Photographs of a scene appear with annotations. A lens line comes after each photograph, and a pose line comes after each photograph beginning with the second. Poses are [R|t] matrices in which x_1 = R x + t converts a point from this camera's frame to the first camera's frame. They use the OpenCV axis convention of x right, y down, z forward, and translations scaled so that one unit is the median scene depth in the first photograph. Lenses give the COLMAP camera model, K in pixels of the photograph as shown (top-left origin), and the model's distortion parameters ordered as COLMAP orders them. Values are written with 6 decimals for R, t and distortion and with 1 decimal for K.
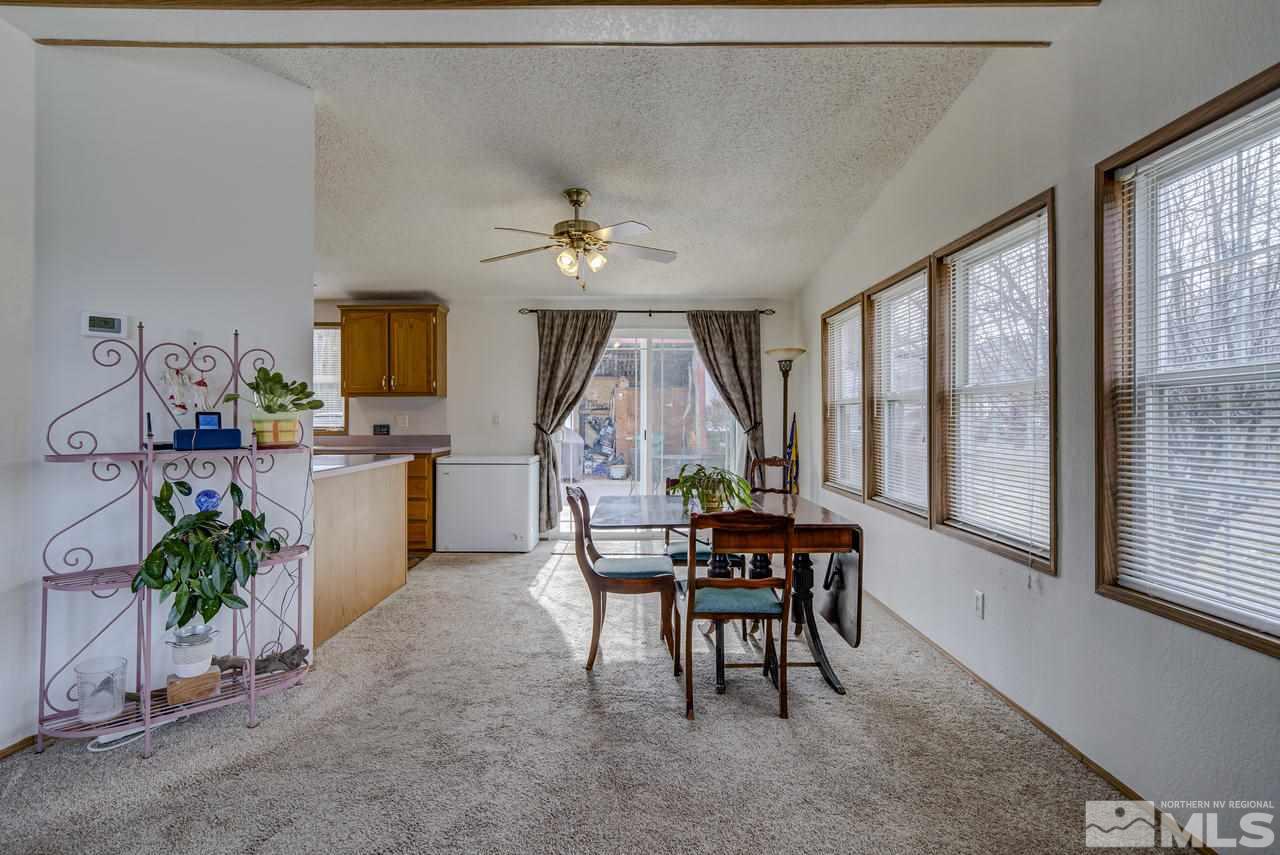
lens RADIAL K [[660.6, 0, 640.1], [0, 660.6, 422.4], [0, 0, 1]] dist [-0.002527, -0.000119]
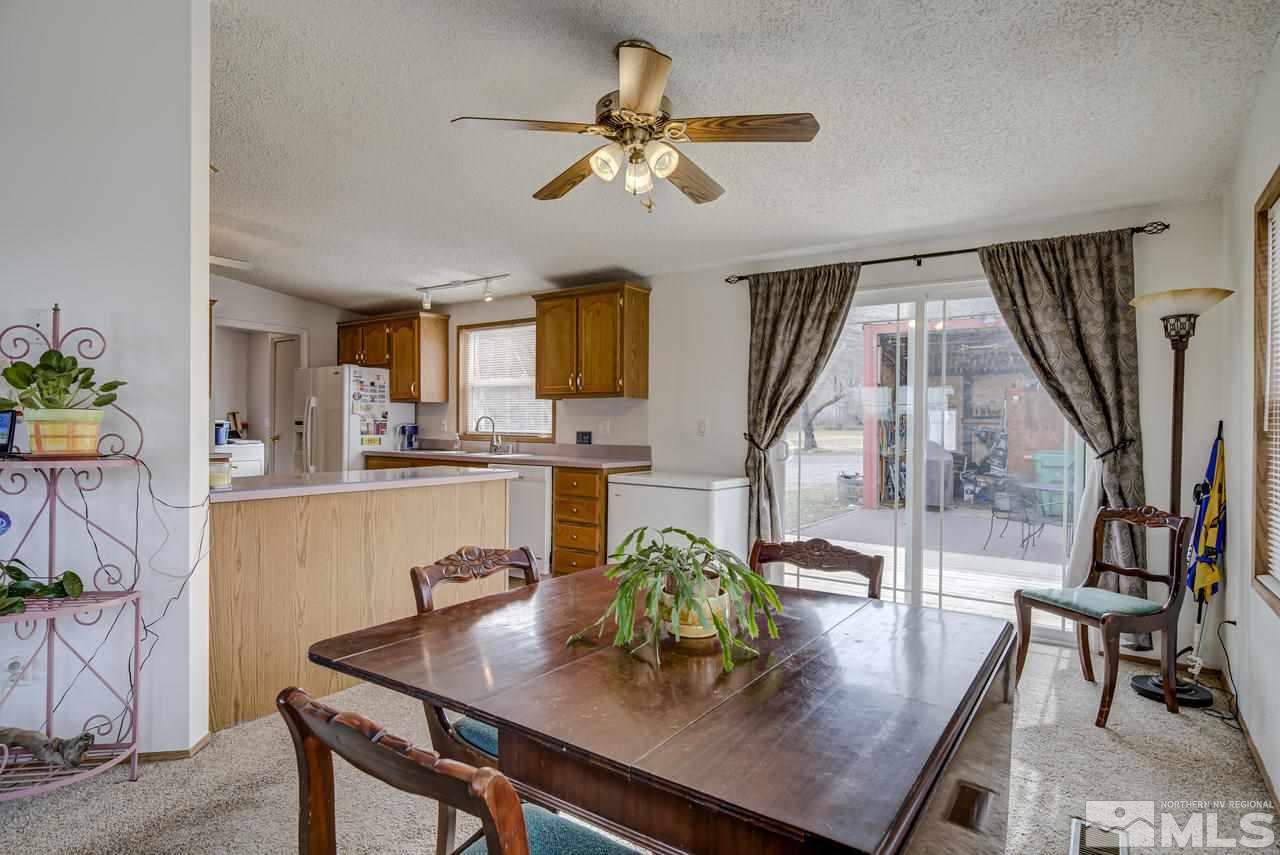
lens RADIAL K [[685.2, 0, 640.9], [0, 685.2, 427.8], [0, 0, 1]] dist [0.004272, 0.000669]
pose [[0.817665, 0.012079, -0.575567, 0.178447], [-0.015386, 0.999881, -0.000873, -0.002181], [0.575488, 0.009569, 0.817754, 0.323049]]
